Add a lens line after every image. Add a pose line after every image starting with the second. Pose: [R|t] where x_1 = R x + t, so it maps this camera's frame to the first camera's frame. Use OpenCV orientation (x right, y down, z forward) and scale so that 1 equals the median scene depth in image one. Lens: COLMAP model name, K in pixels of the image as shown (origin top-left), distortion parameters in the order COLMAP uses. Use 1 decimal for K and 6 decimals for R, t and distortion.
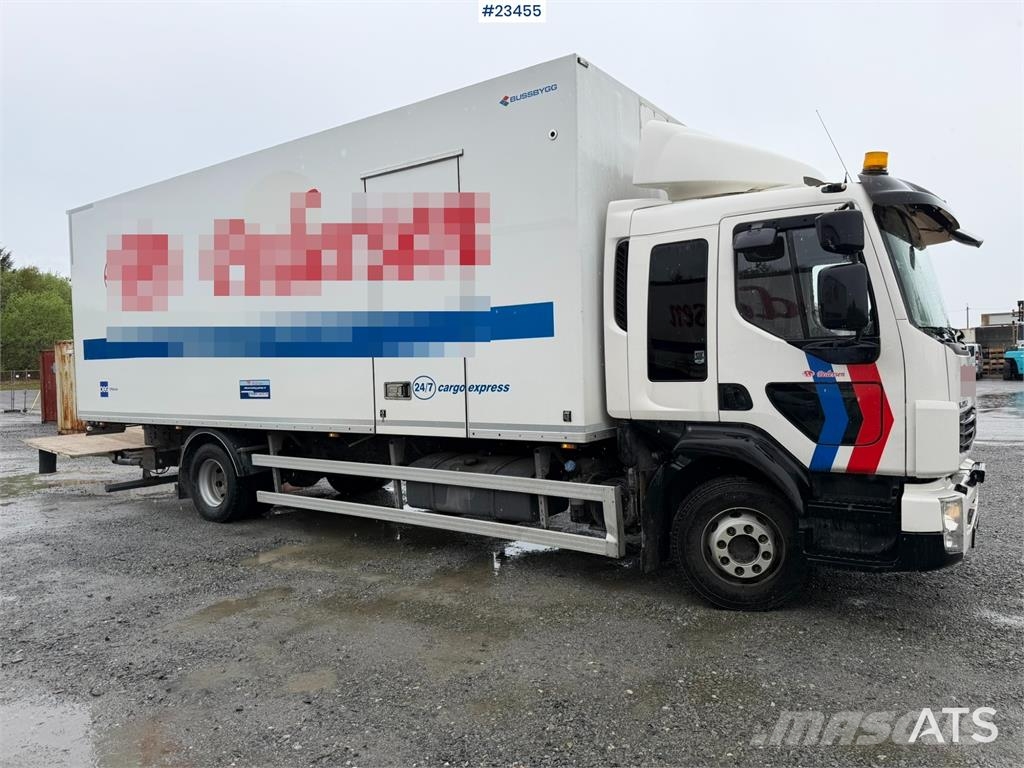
lens RADIAL K [[717.9, 0, 507.1], [0, 717.9, 384.7], [0, 0, 1]] dist [0.064454, -0.078021]
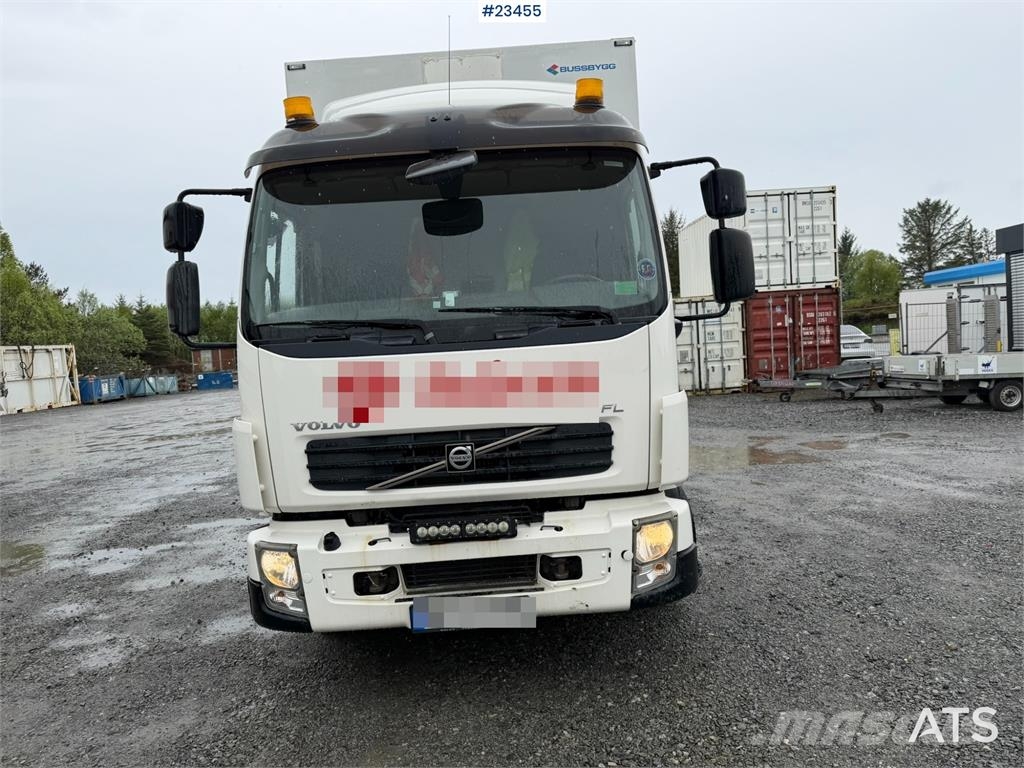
lens RADIAL K [[717.9, 0, 519.6], [0, 717.9, 378.1], [0, 0, 1]] dist [0.064454, -0.078021]
pose [[0.580271, 0.026639, -0.813988, 1.112309], [0.027966, 0.998224, 0.052605, -0.044443], [0.813943, -0.053289, 0.578495, 0.617391]]
